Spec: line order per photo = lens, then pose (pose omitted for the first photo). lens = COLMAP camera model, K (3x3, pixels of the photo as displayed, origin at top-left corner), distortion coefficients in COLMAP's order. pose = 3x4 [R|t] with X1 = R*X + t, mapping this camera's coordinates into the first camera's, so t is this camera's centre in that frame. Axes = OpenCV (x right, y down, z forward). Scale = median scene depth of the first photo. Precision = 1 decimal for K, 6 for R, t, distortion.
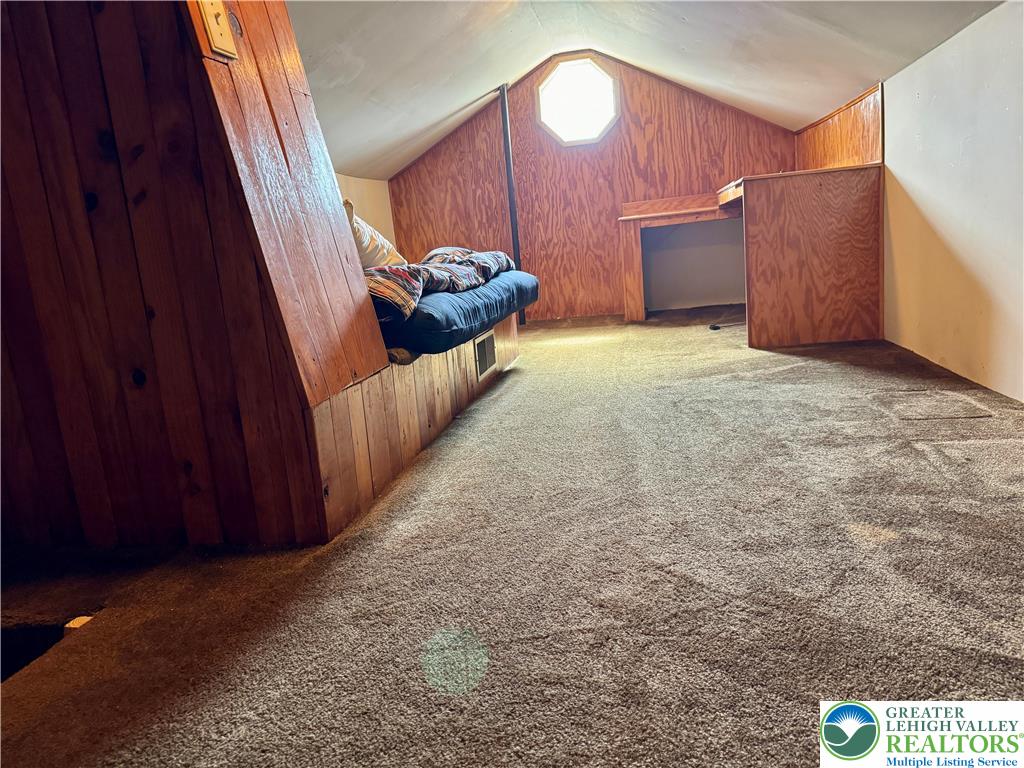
lens RADIAL K [[727.9, 0, 502.1], [0, 727.9, 391.8], [0, 0, 1]] dist [0.004060, -0.036256]
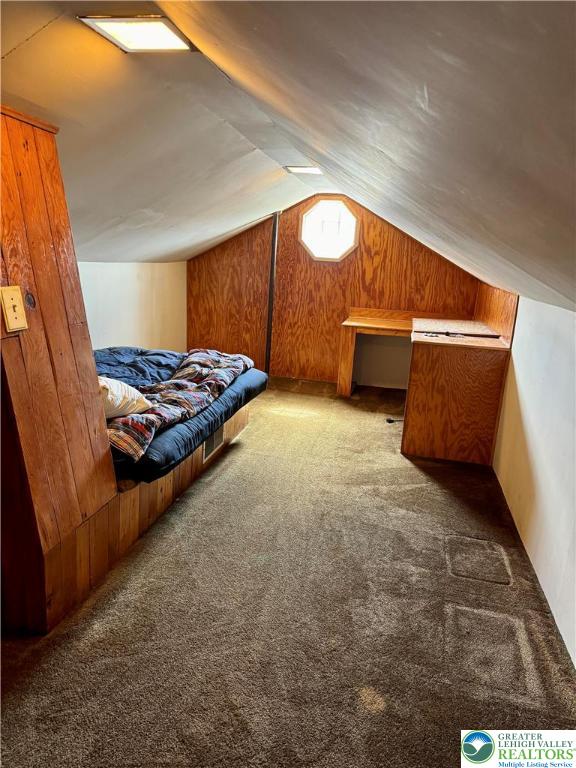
lens RADIAL K [[545.9, 0, 292.3], [0, 545.9, 378.1], [0, 0, 1]] dist [0.004060, -0.036256]
pose [[0.987798, 0.154860, 0.016564, 0.088024], [-0.155514, 0.986521, 0.050905, -0.234615], [-0.008458, -0.052859, 0.998566, -0.071347]]
